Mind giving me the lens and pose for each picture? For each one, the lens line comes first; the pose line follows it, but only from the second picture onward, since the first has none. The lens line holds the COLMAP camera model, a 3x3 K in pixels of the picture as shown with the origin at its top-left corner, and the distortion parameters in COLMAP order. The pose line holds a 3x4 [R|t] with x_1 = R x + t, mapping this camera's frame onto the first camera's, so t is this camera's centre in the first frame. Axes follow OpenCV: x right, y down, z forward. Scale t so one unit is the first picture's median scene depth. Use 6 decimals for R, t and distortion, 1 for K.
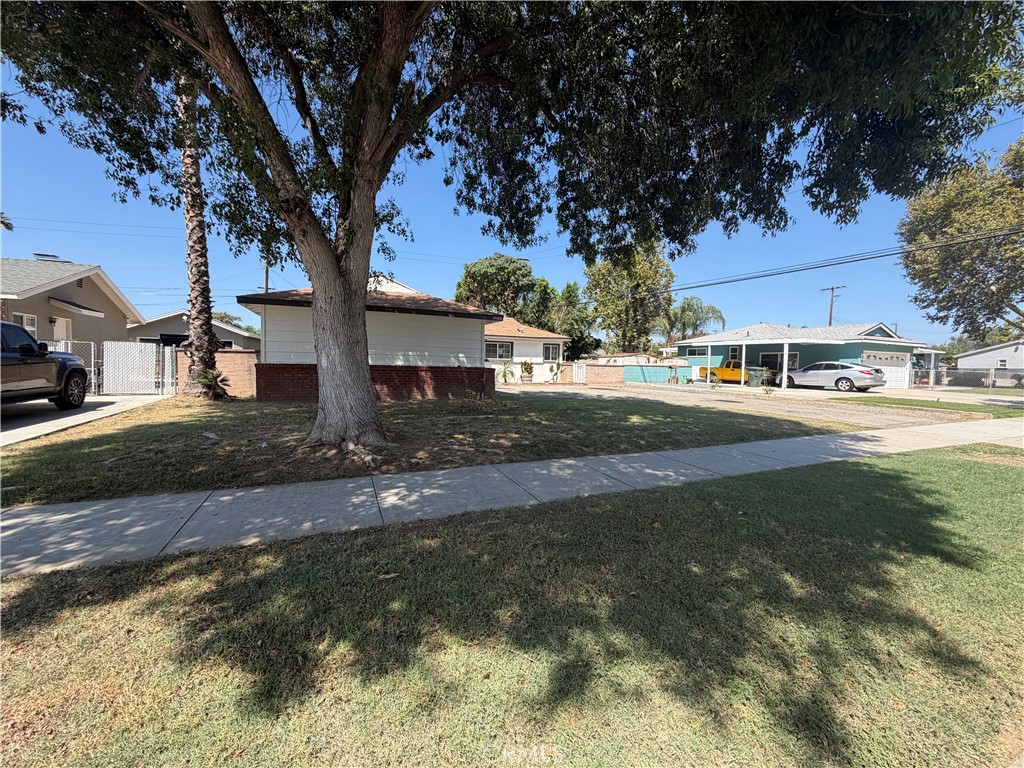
lens RADIAL K [[405.7, 0, 509.2], [0, 405.7, 384.0], [0, 0, 1]] dist [-0.001920, -0.000163]
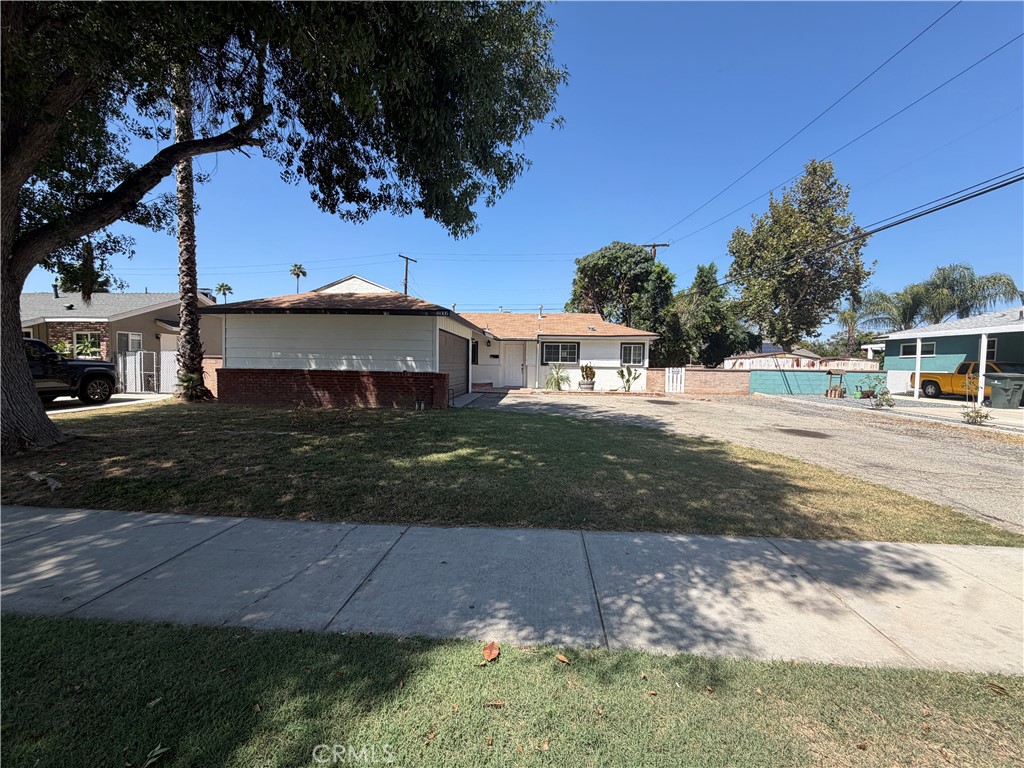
lens RADIAL K [[405.7, 0, 509.2], [0, 405.7, 384.0], [0, 0, 1]] dist [-0.001920, -0.000163]
pose [[0.885547, 0.016070, -0.464272, 0.415856], [-0.020783, 0.999771, -0.005036, -0.014554], [0.464085, 0.014108, 0.885678, 0.288390]]
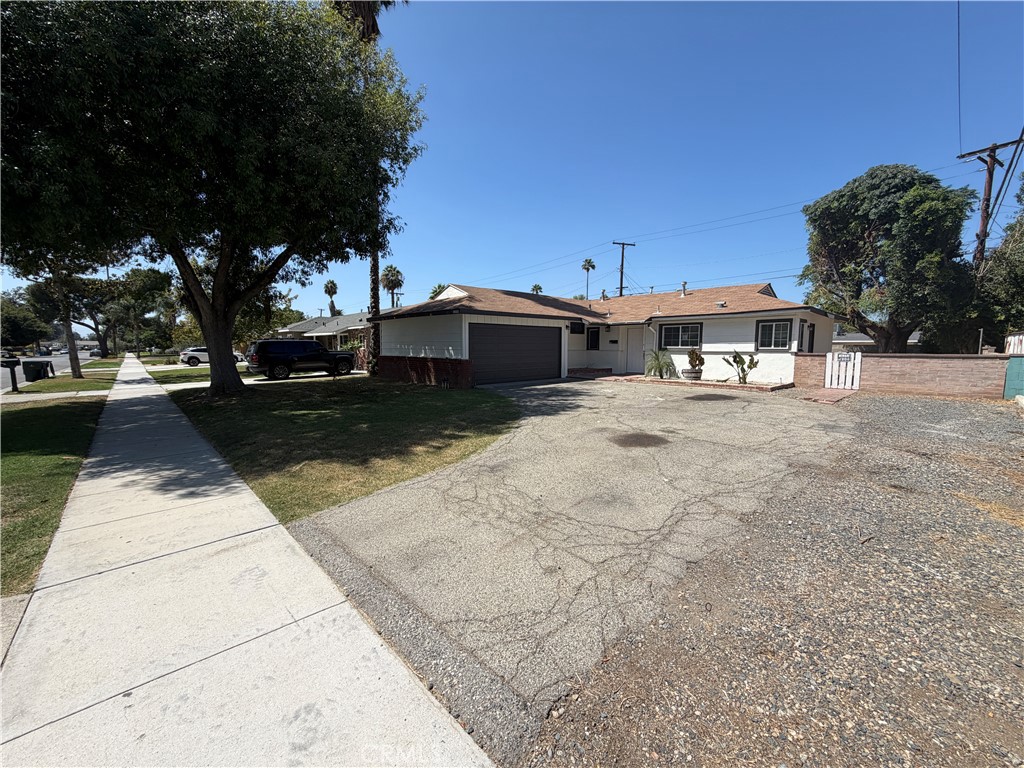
lens RADIAL K [[405.7, 0, 509.2], [0, 405.7, 384.0], [0, 0, 1]] dist [-0.001920, -0.000163]
pose [[0.340947, 0.067614, -0.937648, 0.863240], [-0.037909, 0.997588, 0.058152, -0.037909], [0.939318, 0.015719, 0.342687, 0.674351]]
